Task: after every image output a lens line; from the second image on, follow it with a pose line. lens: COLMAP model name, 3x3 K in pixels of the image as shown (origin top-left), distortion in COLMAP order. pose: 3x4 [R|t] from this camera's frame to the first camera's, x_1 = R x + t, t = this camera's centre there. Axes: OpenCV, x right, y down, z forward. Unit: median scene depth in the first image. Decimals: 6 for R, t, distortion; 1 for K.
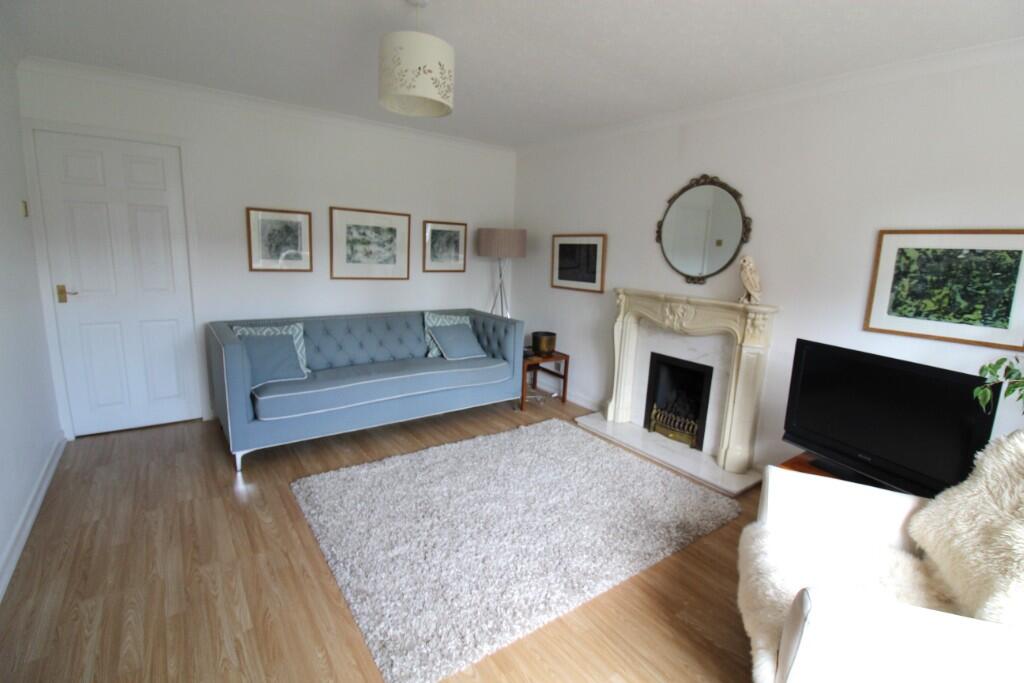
lens RADIAL K [[477.0, 0, 520.4], [0, 477.0, 334.7], [0, 0, 1]] dist [-0.001153, -0.002488]
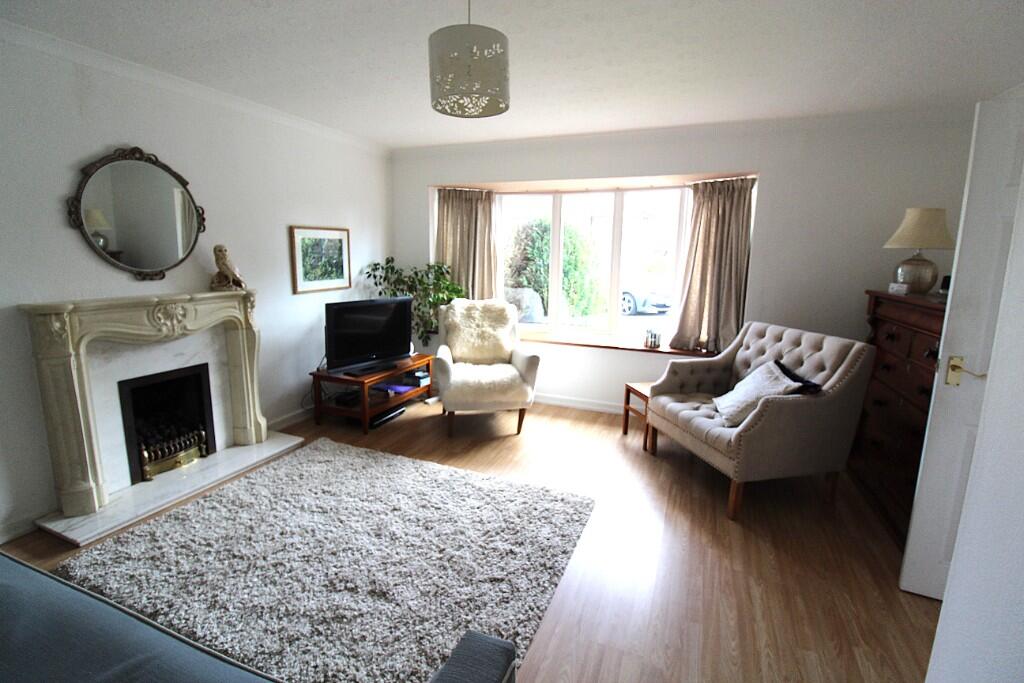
lens RADIAL K [[477.0, 0, 515.8], [0, 477.0, 341.1], [0, 0, 1]] dist [-0.001153, -0.002488]
pose [[-0.519345, -0.196931, 0.831564, -0.762875], [0.127717, 0.944270, 0.303386, -0.200717], [-0.844967, 0.263767, -0.465250, 0.992580]]
